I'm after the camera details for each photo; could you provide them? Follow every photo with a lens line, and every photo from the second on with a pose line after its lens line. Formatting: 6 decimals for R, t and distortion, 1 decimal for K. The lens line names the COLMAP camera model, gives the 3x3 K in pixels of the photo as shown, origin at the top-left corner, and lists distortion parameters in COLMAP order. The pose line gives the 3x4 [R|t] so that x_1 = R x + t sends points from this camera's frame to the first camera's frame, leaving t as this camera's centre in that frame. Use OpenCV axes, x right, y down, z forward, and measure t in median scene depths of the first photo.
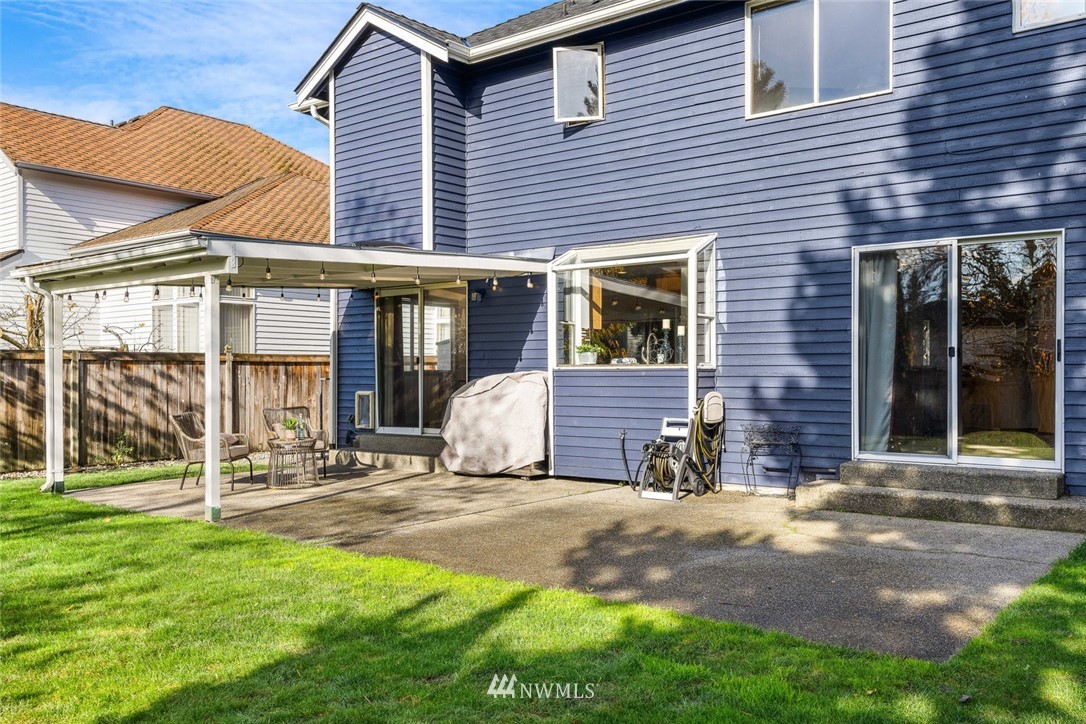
lens RADIAL K [[920.1, 0, 543.0], [0, 920.1, 362.0], [0, 0, 1]] dist [-0.000696, -0.000276]
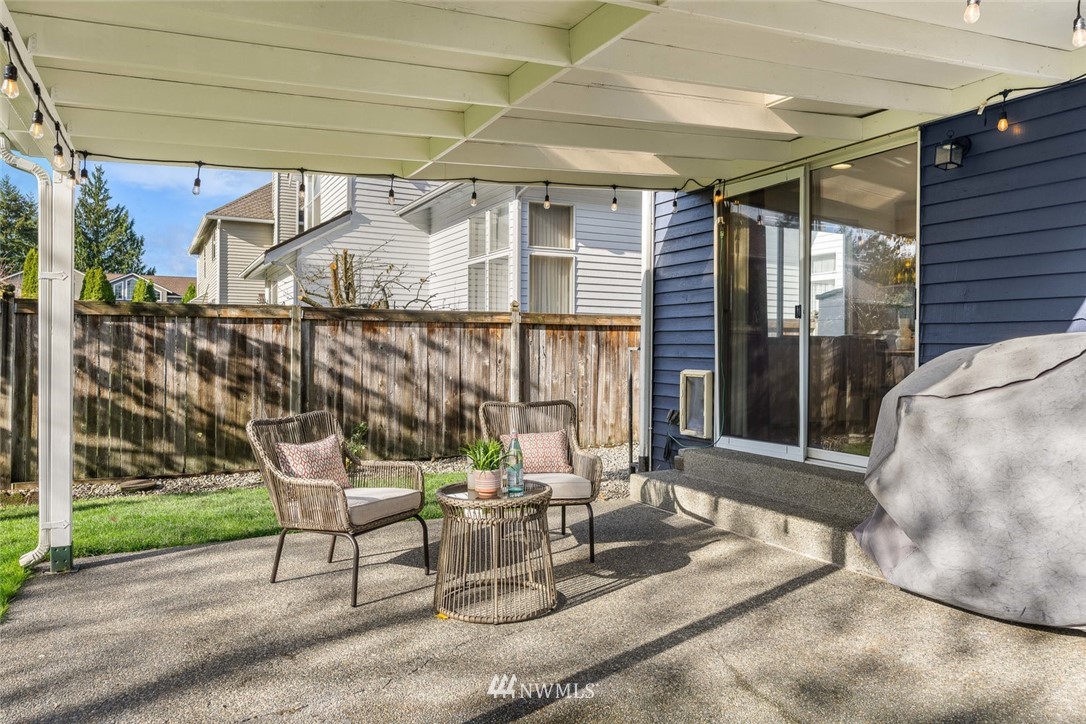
lens RADIAL K [[745.1, 0, 559.0], [0, 745.1, 350.6], [0, 0, 1]] dist [0.030501, -0.002130]
pose [[0.915680, 0.008135, -0.401825, -0.085300], [-0.002057, 0.999877, 0.015553, 0.012606], [0.401902, -0.013415, 0.915584, 0.536848]]
